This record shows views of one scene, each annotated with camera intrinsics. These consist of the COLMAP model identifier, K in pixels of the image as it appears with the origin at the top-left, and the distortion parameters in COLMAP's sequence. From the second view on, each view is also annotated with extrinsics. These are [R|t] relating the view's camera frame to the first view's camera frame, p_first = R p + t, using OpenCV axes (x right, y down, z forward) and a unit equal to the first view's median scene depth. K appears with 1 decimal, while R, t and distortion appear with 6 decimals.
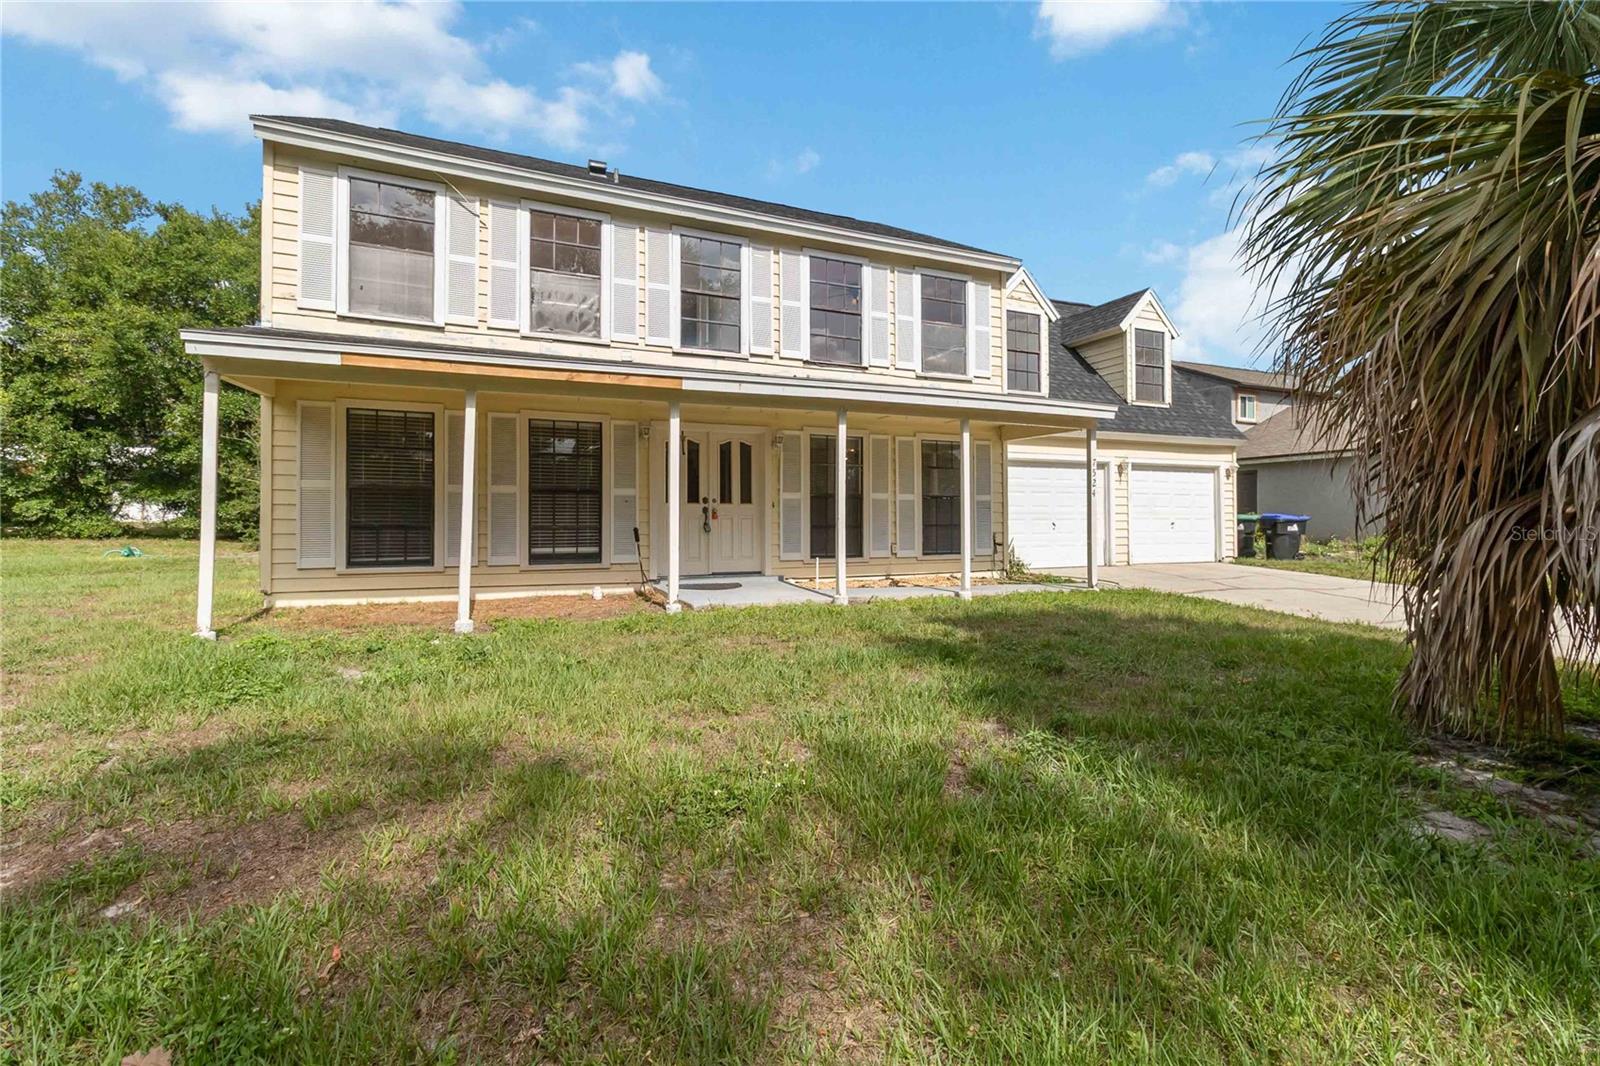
lens RADIAL K [[756.7, 0, 799.0], [0, 756.7, 509.0], [0, 0, 1]] dist [0.001151, 0.001747]
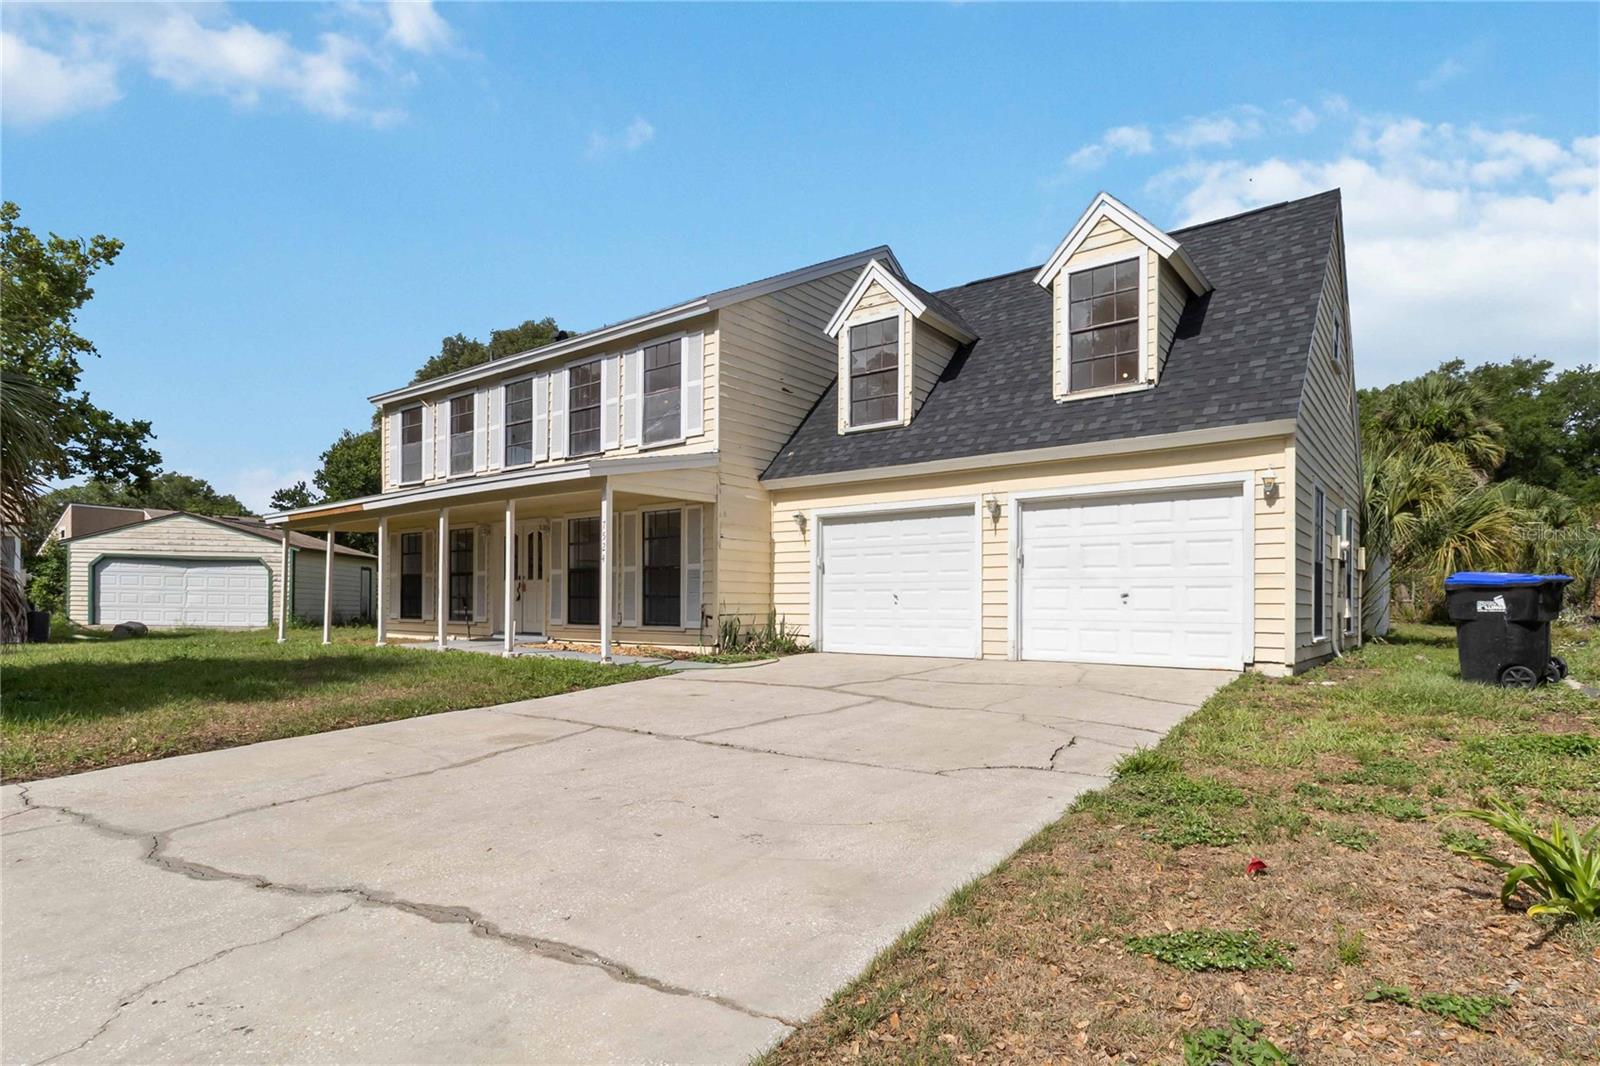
lens RADIAL K [[823.5, 0, 815.9], [0, 823.5, 587.1], [0, 0, 1]] dist [-0.000305, -0.001628]
pose [[0.482481, -0.006808, -0.875880, 1.538752], [0.020190, 0.999791, 0.003350, 0.011963], [0.875674, -0.019301, 0.482517, 0.827200]]
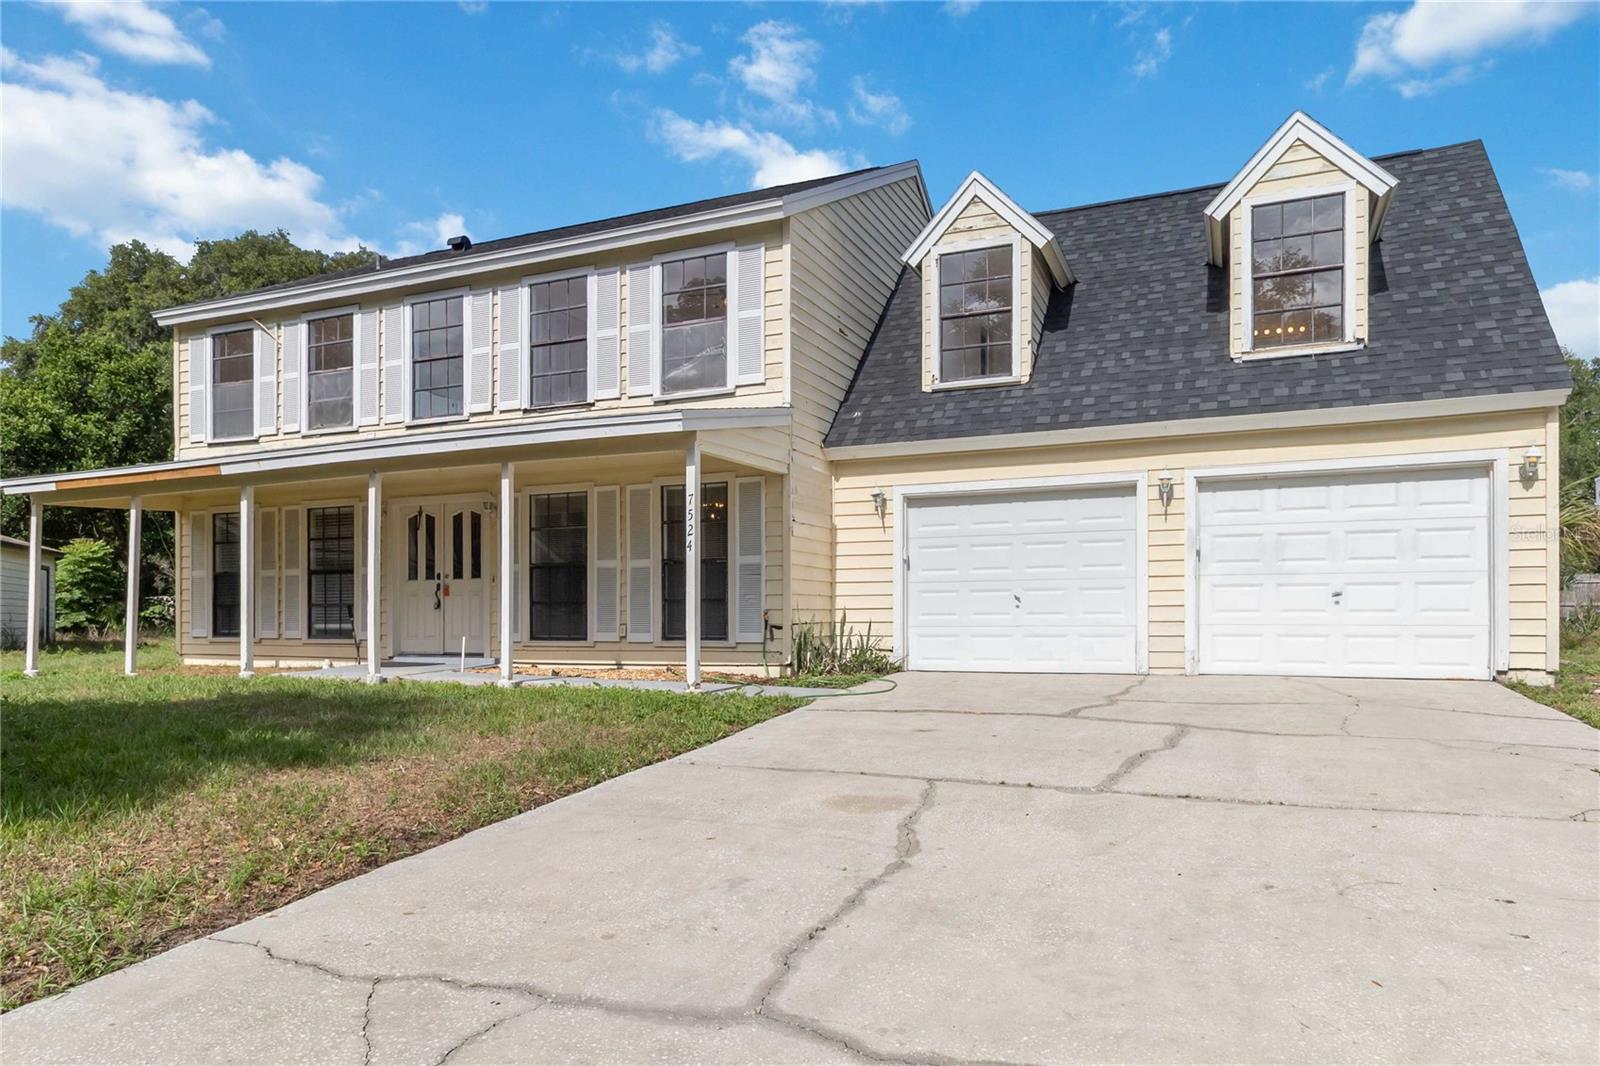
lens RADIAL K [[993.2, 0, 809.4], [0, 993.2, 595.0], [0, 0, 1]] dist [-0.000989, 0.002524]
pose [[0.673507, -0.008808, -0.739129, 1.219142], [0.022749, 0.999702, 0.008815, 0.012860], [0.738831, -0.022751, 0.673507, 0.550553]]
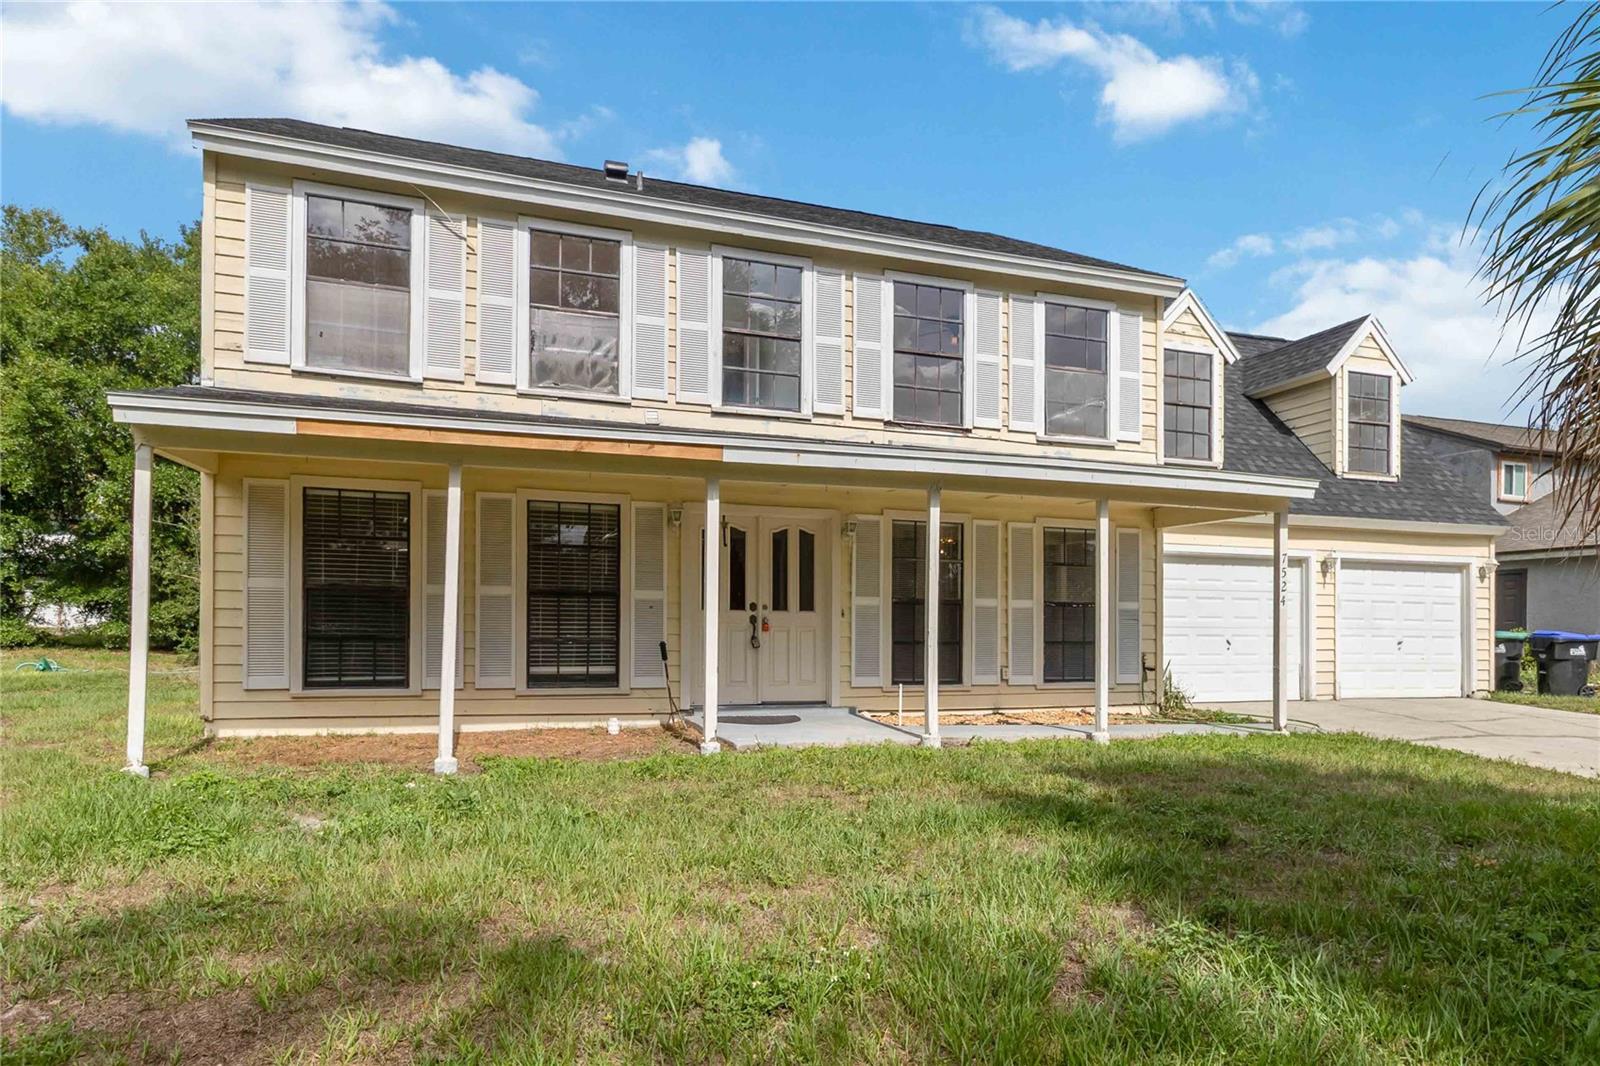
lens RADIAL K [[1008.8, 0, 793.1], [0, 1008.8, 629.0], [0, 0, 1]] dist [0.006489, -0.003315]
pose [[0.996266, 0.008681, -0.085895, 0.004059], [-0.007682, 0.999899, 0.011955, -0.001705], [0.085990, -0.011250, 0.996232, -0.008538]]
